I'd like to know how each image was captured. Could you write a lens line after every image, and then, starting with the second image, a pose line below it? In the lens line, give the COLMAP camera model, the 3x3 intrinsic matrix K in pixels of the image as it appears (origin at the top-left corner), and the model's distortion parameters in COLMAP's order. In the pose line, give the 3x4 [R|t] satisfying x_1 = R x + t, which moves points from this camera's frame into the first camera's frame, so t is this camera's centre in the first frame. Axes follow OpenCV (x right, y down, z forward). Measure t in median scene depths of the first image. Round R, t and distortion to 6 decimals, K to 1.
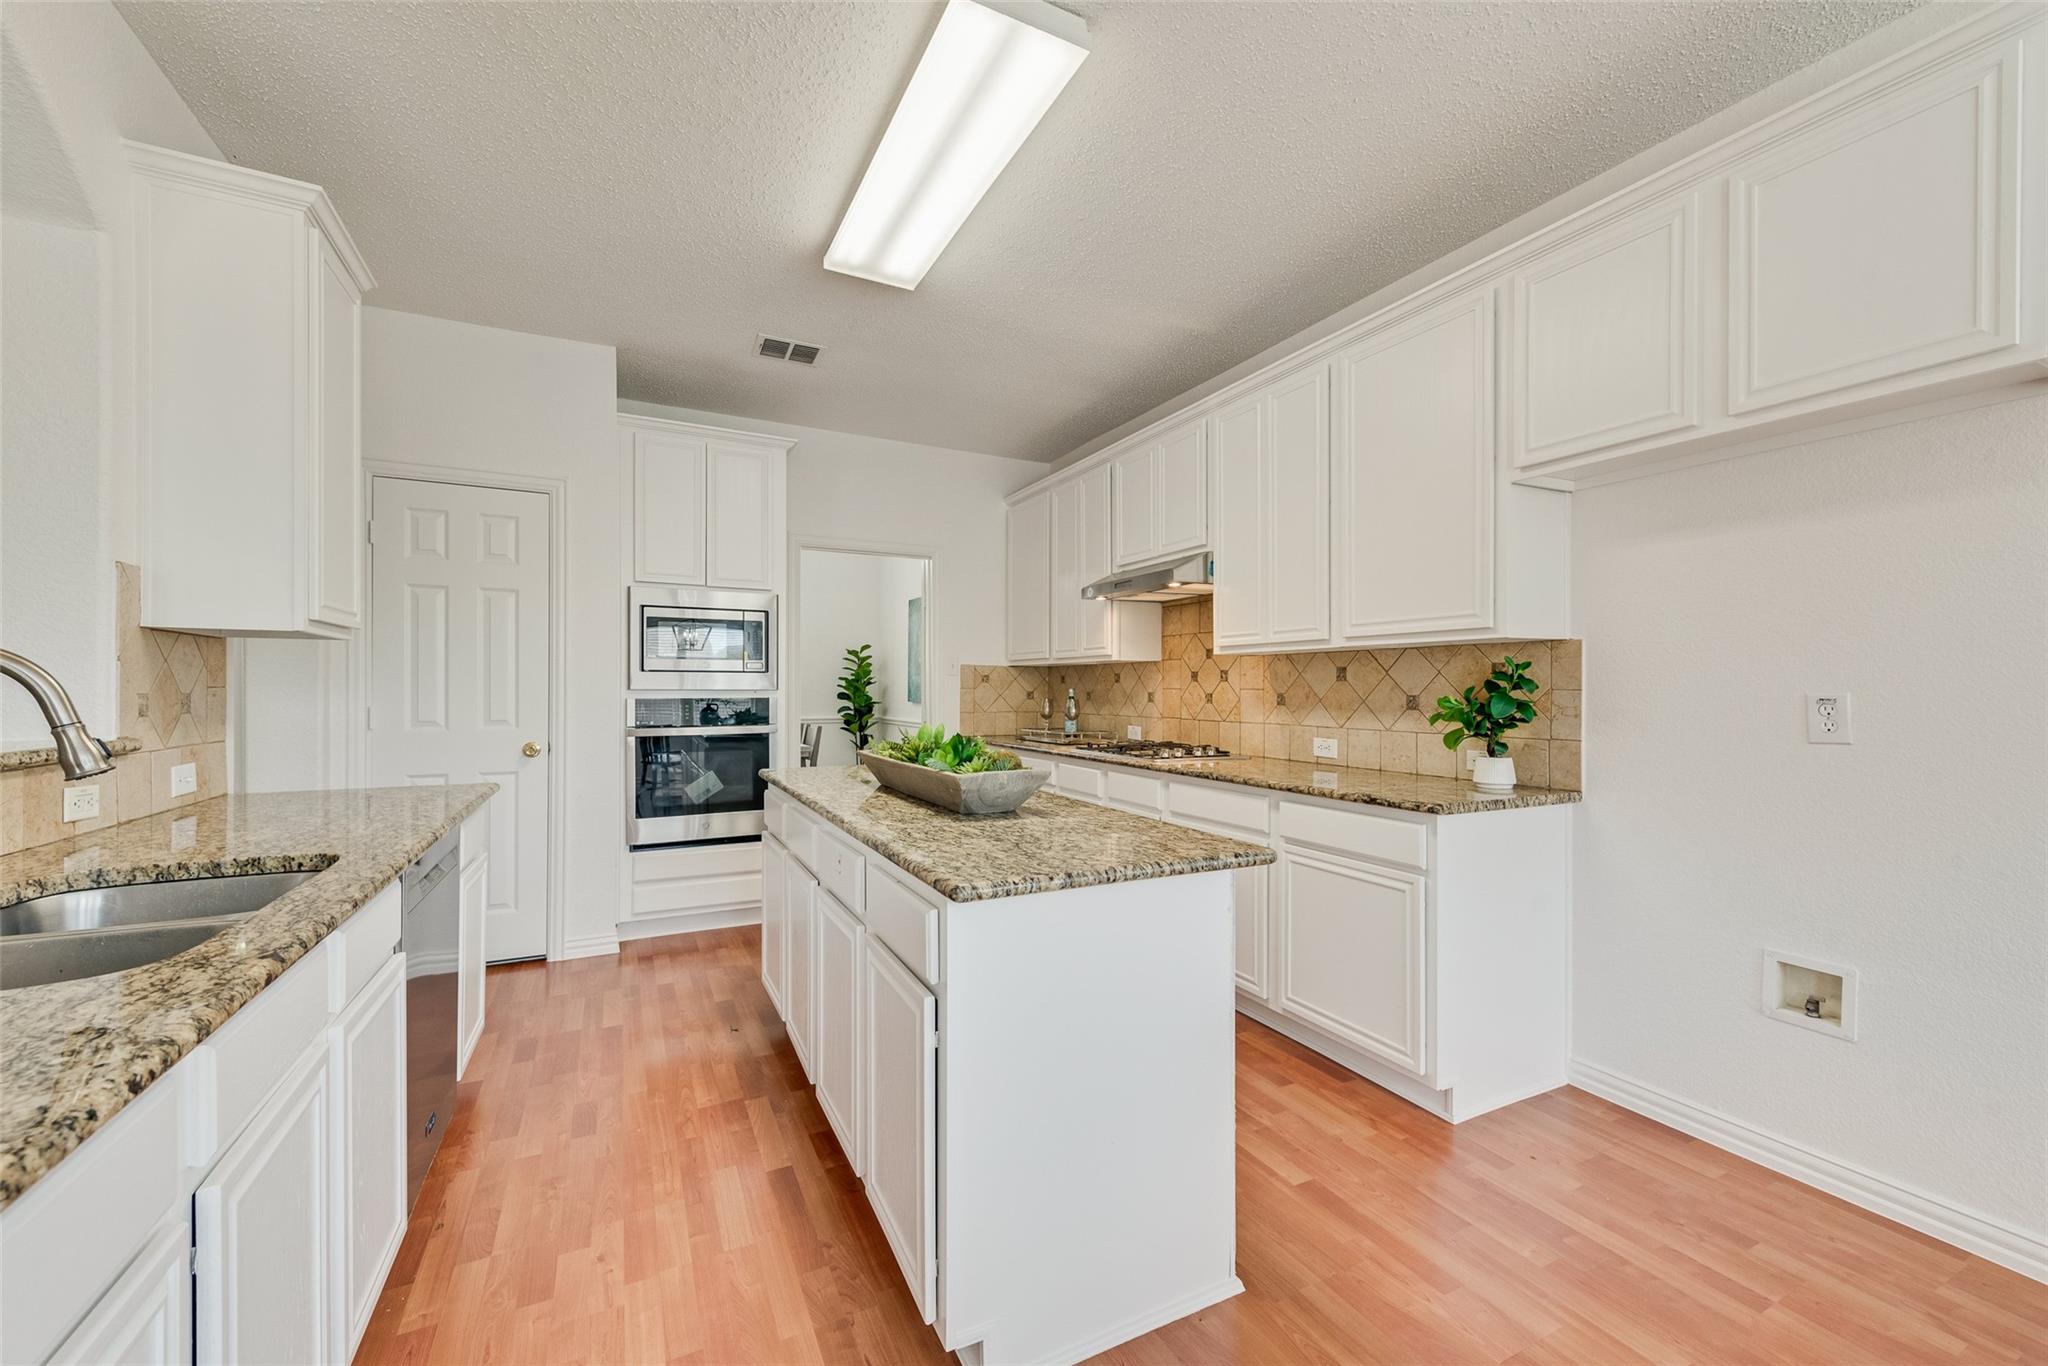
lens RADIAL K [[802.4, 0, 1035.2], [0, 802.4, 694.9], [0, 0, 1]] dist [0.014409, 0.000143]
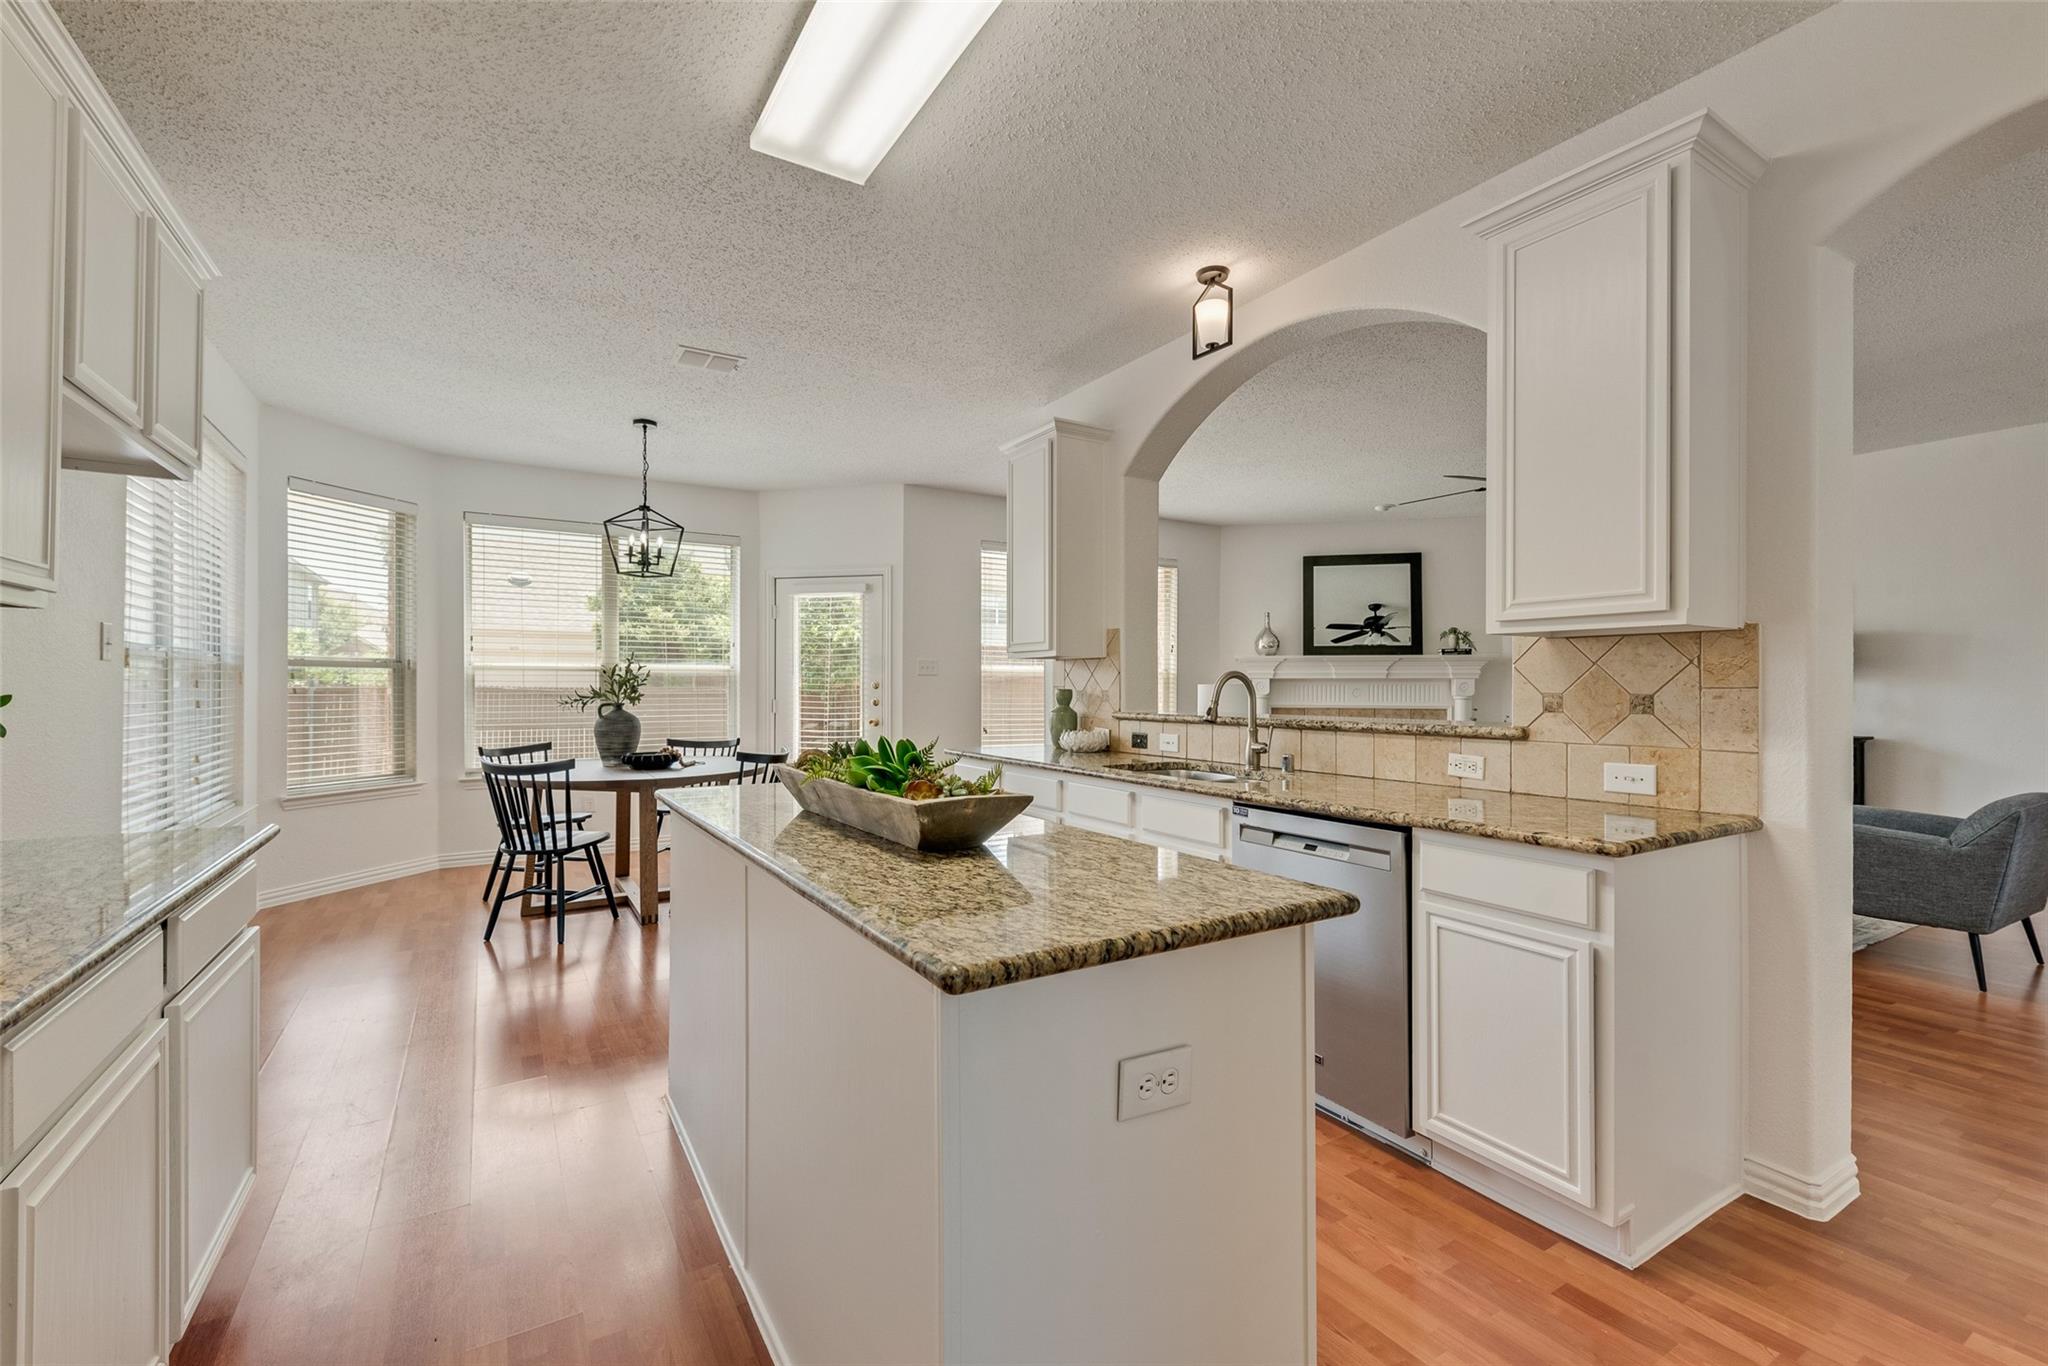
lens RADIAL K [[911.8, 0, 1023.2], [0, 911.8, 674.1], [0, 0, 1]] dist [0.000544, 0.000060]
pose [[0.996517, 0.002890, 0.083342, -0.072016], [-0.000642, 0.999636, -0.026984, 0.000302], [-0.083390, 0.026837, 0.996156, 0.116936]]
